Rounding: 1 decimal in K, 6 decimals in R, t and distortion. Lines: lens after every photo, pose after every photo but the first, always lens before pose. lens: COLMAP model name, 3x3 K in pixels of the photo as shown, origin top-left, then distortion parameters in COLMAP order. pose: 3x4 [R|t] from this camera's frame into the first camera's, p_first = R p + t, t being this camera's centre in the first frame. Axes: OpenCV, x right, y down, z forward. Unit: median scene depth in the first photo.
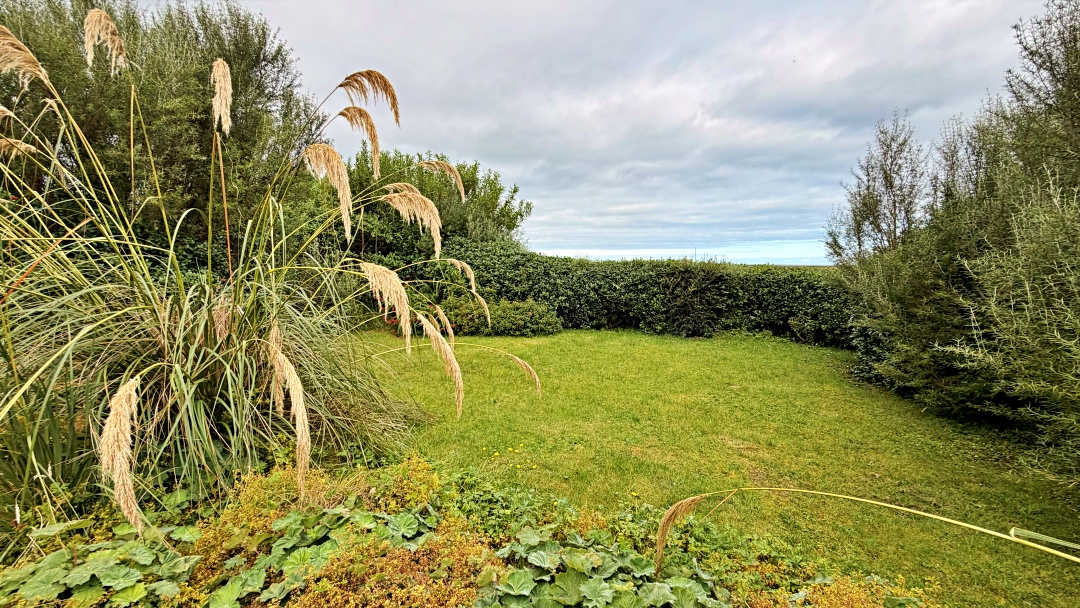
lens RADIAL K [[430.8, 0, 541.7], [0, 430.8, 311.7], [0, 0, 1]] dist [0.002546, -0.000657]
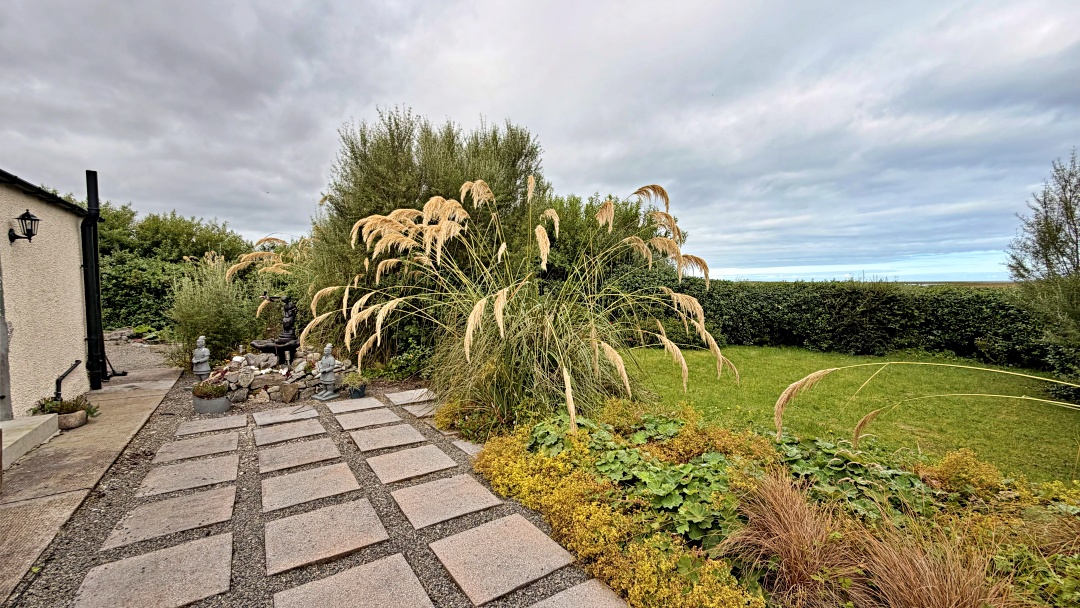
lens RADIAL K [[430.8, 0, 541.7], [0, 430.8, 306.0], [0, 0, 1]] dist [0.002546, -0.000657]
pose [[0.957729, -0.000526, -0.287671, -0.092789], [-0.017577, 0.998023, -0.060341, 0.016799], [0.287134, 0.062846, 0.955827, -0.230187]]
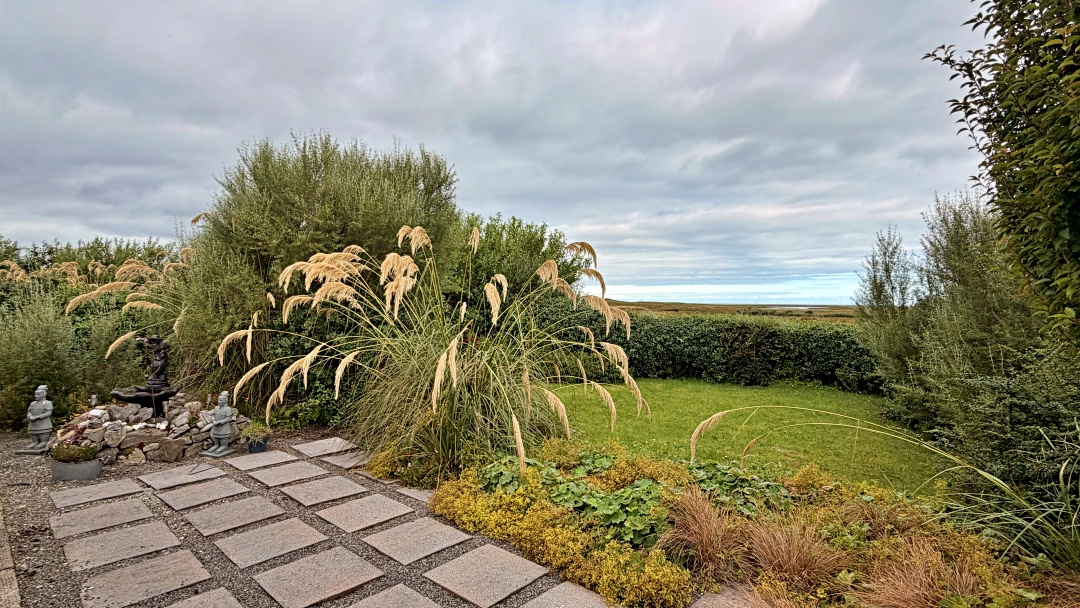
lens RADIAL K [[511.5, 0, 542.3], [0, 511.5, 306.5], [0, 0, 1]] dist [0.002567, 0.000263]
pose [[0.999112, 0.001289, -0.042110, -0.137731], [-0.005637, 0.994635, -0.103291, -0.005704], [0.041751, 0.103437, 0.993759, -0.373955]]
